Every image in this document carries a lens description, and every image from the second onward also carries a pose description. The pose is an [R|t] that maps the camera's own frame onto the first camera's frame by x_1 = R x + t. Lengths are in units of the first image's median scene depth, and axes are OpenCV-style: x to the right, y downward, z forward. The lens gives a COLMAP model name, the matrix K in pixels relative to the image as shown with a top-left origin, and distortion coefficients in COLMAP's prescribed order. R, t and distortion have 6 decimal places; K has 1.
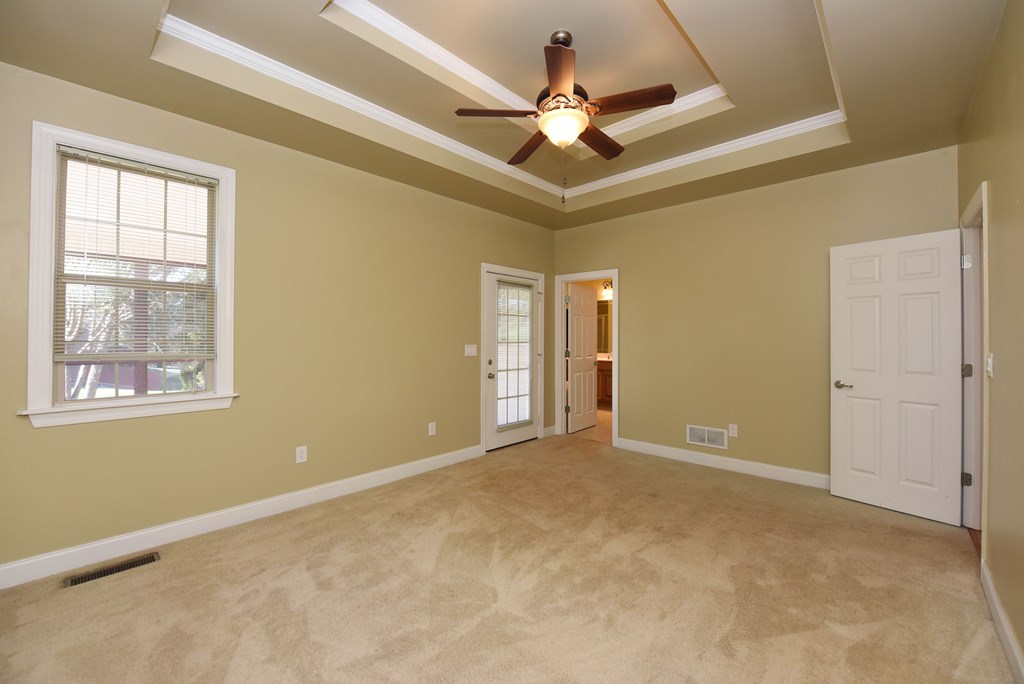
lens RADIAL K [[407.2, 0, 515.5], [0, 407.2, 336.1], [0, 0, 1]] dist [-0.018891, -0.000832]
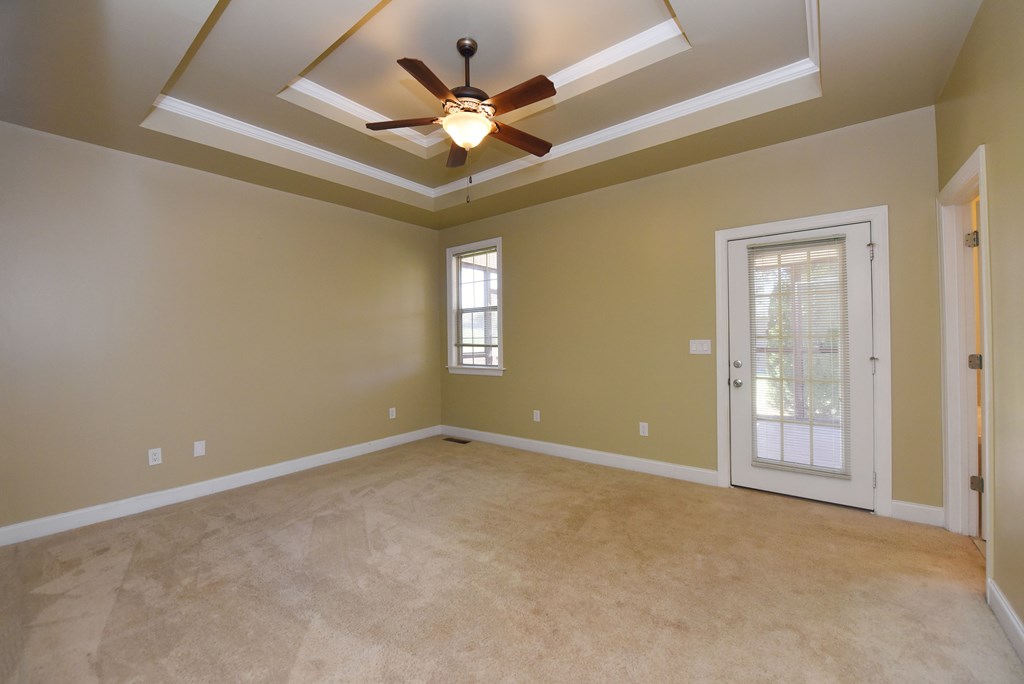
lens RADIAL K [[407.2, 0, 515.5], [0, 407.2, 336.1], [0, 0, 1]] dist [-0.018891, -0.000832]
pose [[0.094697, -0.005371, -0.995492, 0.630072], [0.020164, 0.999791, -0.003476, 0.008750], [0.995302, -0.019744, 0.094785, 0.552247]]
